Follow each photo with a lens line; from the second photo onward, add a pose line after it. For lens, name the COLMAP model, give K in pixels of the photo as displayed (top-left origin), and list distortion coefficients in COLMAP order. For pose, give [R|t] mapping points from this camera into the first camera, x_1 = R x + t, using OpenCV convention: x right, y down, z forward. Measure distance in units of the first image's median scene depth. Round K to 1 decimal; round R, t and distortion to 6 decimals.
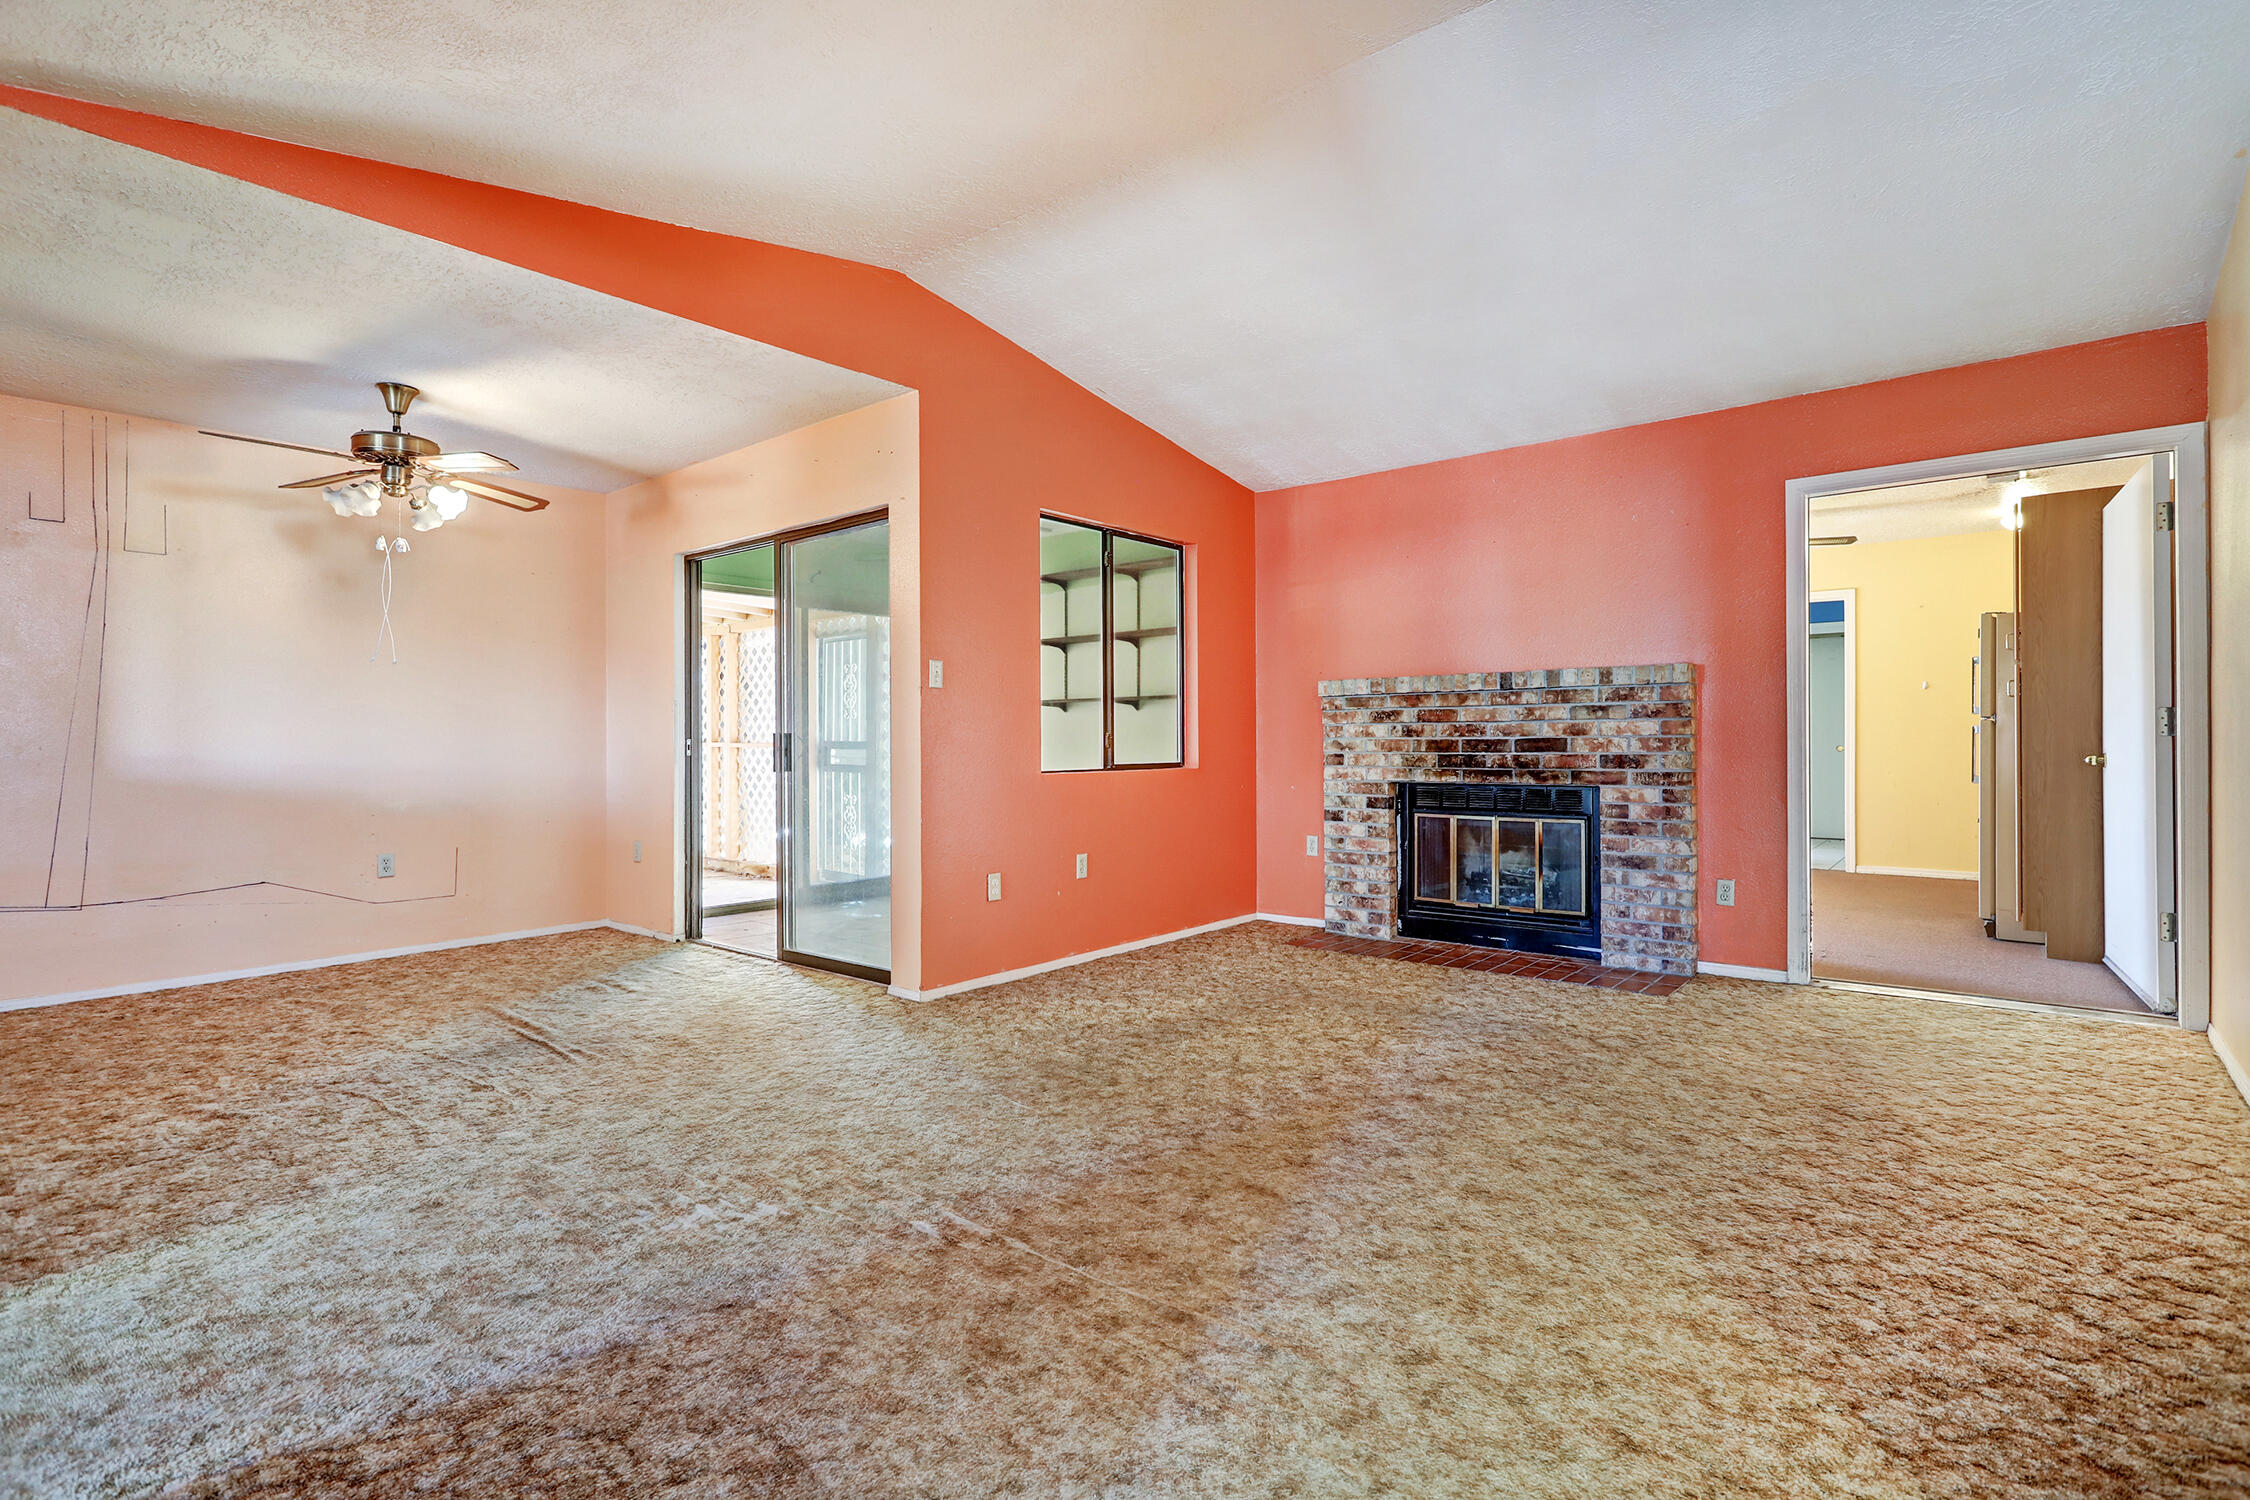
lens RADIAL K [[1079.4, 0, 1113.1], [0, 1079.4, 741.8], [0, 0, 1]] dist [-0.001071, 0.002530]
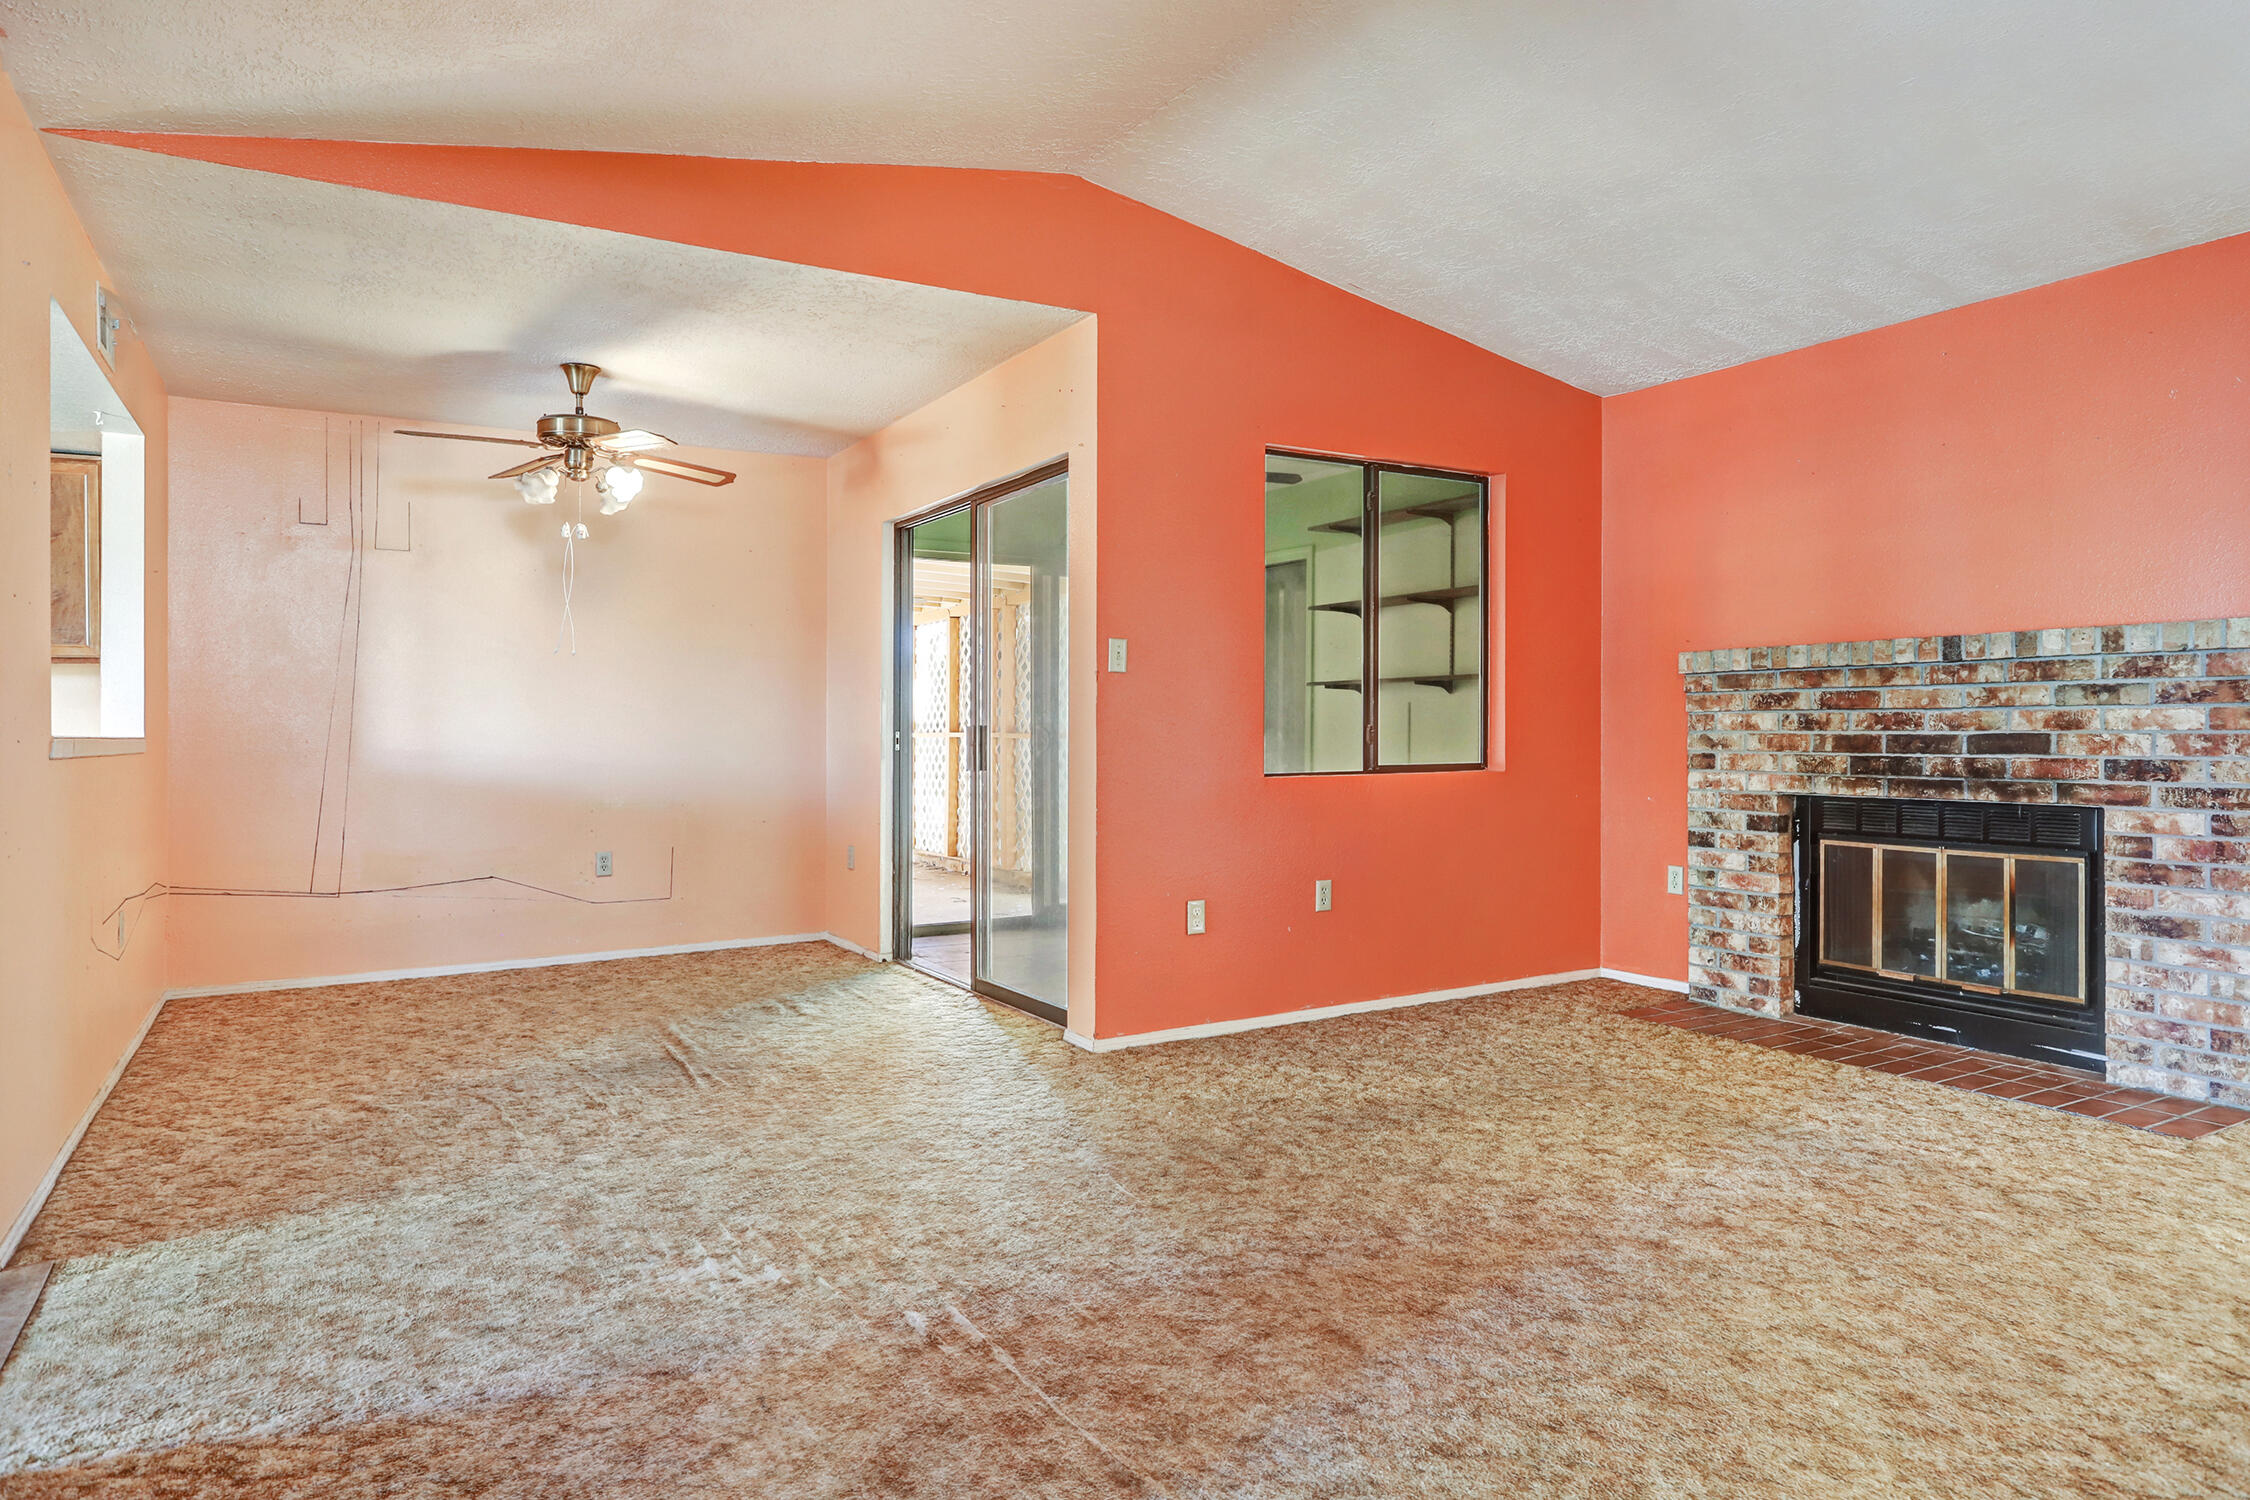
lens RADIAL K [[1344.9, 0, 1100.6], [0, 1344.9, 728.5], [0, 0, 1]] dist [-0.001515, 0.003381]
pose [[0.941314, 0.000725, -0.337532, 0.178692], [-0.000301, 0.999999, 0.001311, -0.008880], [0.337532, -0.001132, 0.941313, 0.031711]]
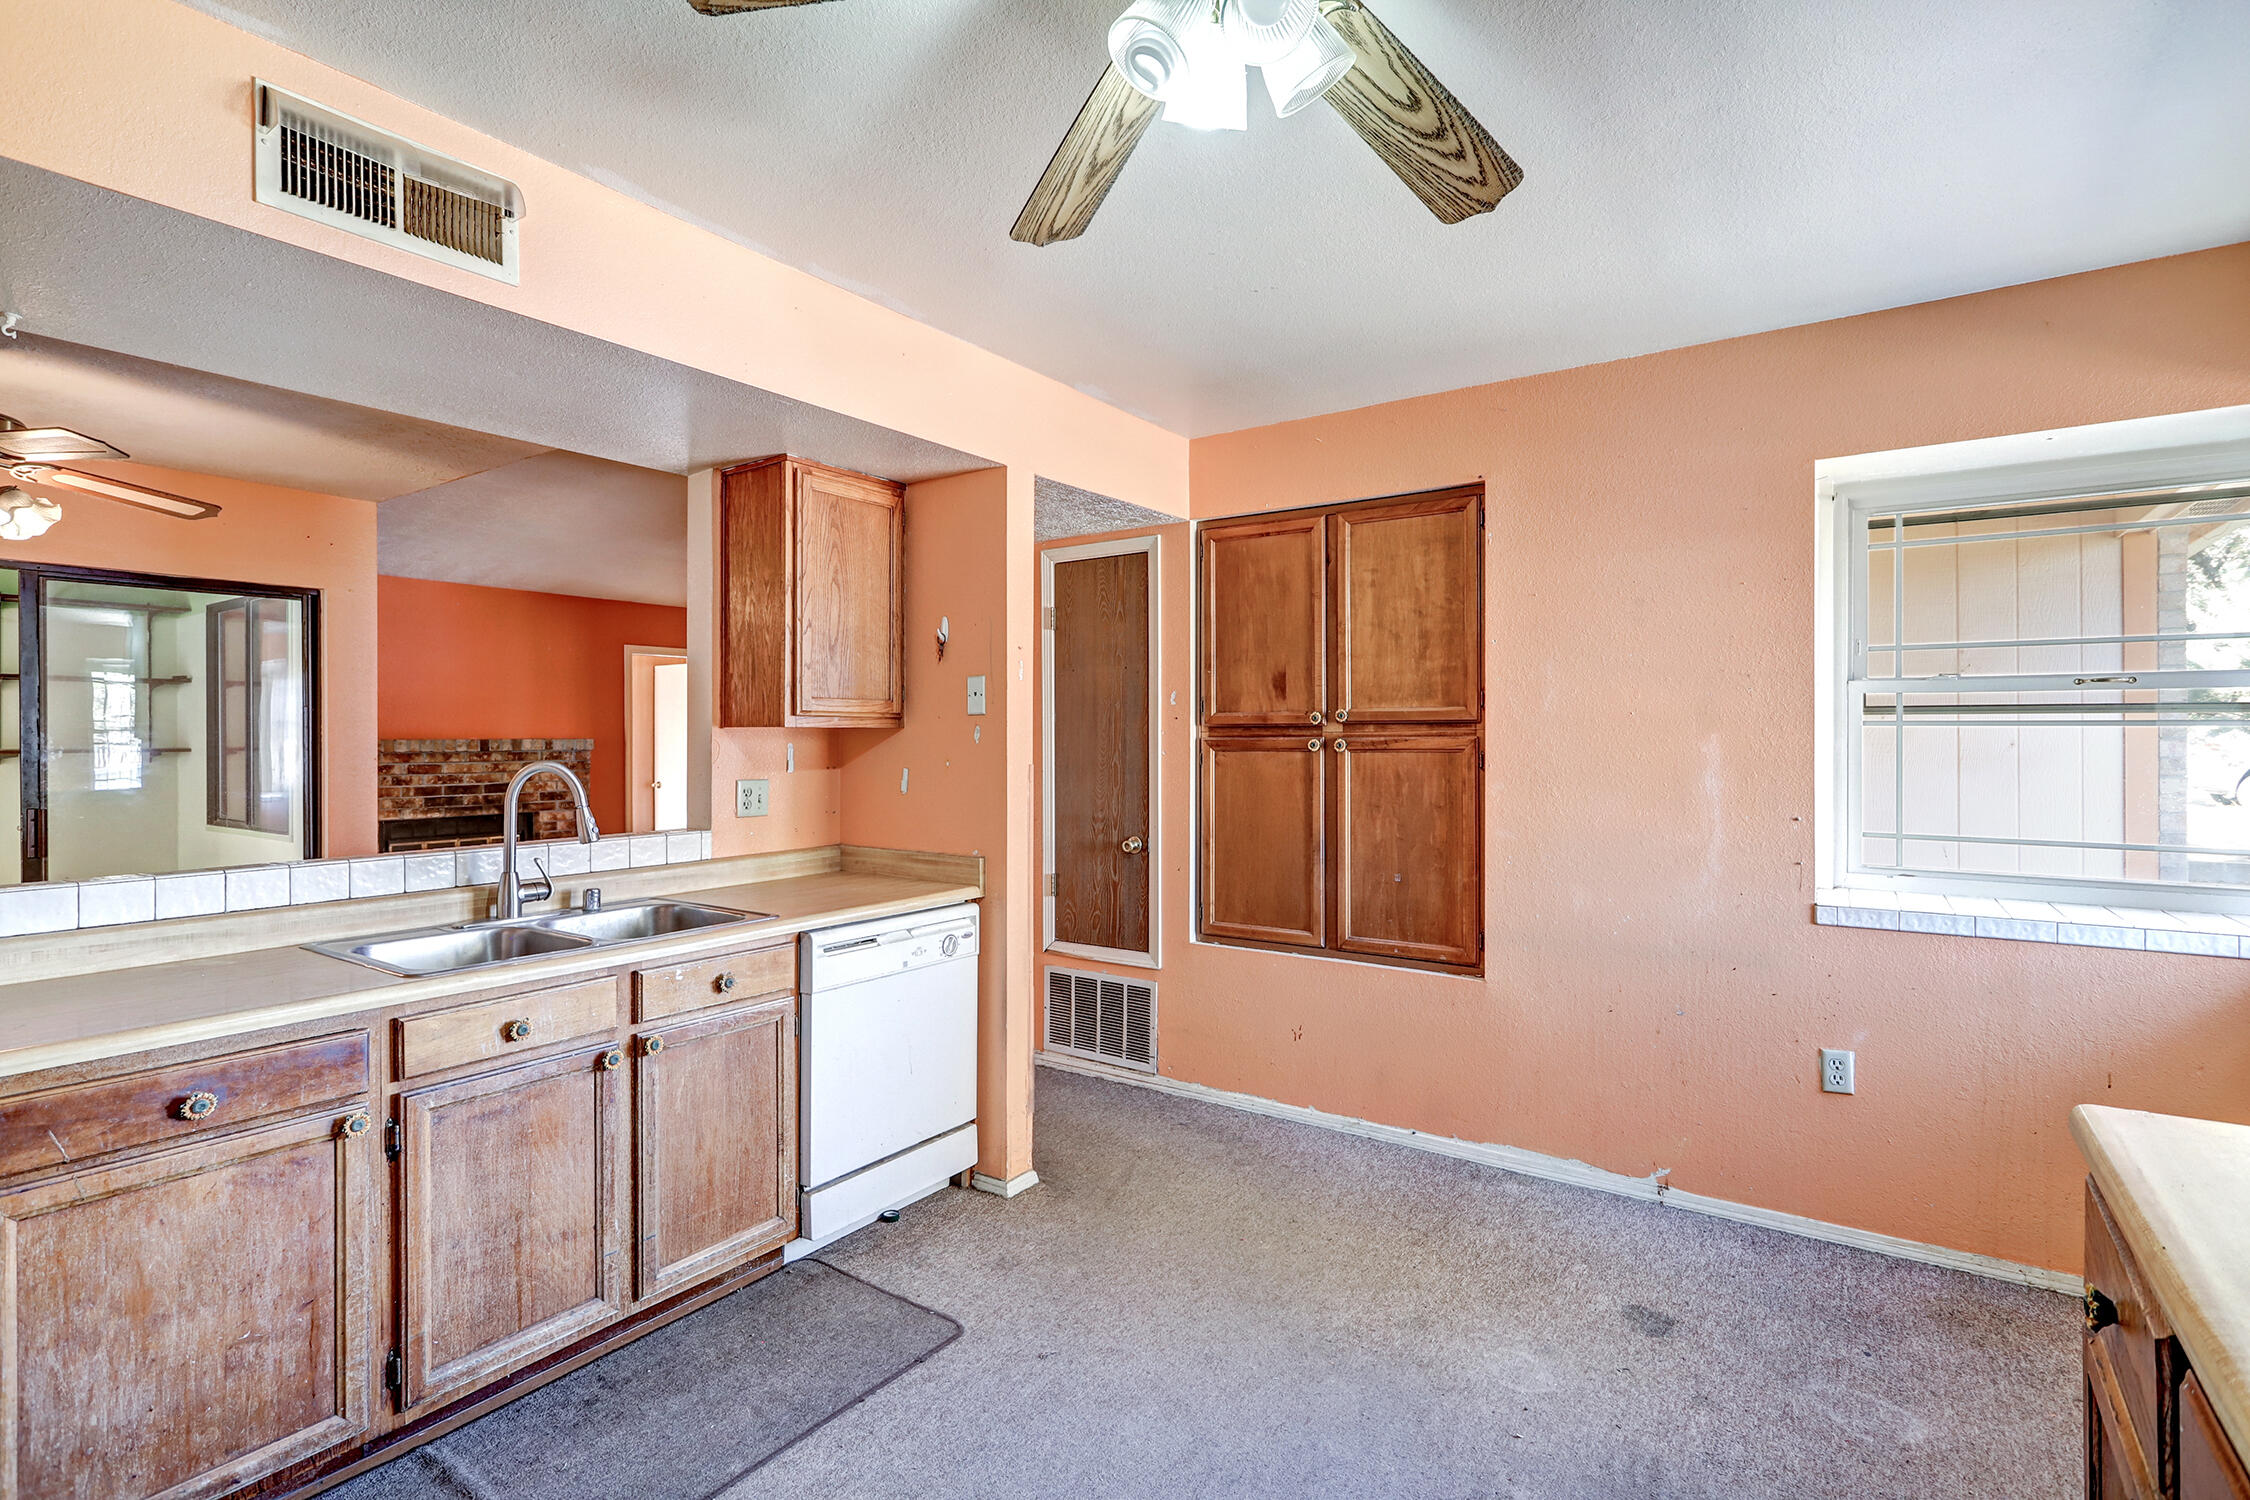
lens RADIAL K [[1079.4, 0, 1113.1], [0, 1079.4, 741.8], [0, 0, 1]] dist [-0.001071, 0.002530]
pose [[-0.087820, 0.005645, 0.996120, -1.453726], [0.006788, 0.999964, -0.005068, -0.058891], [-0.996113, 0.006316, -0.087856, 0.327395]]
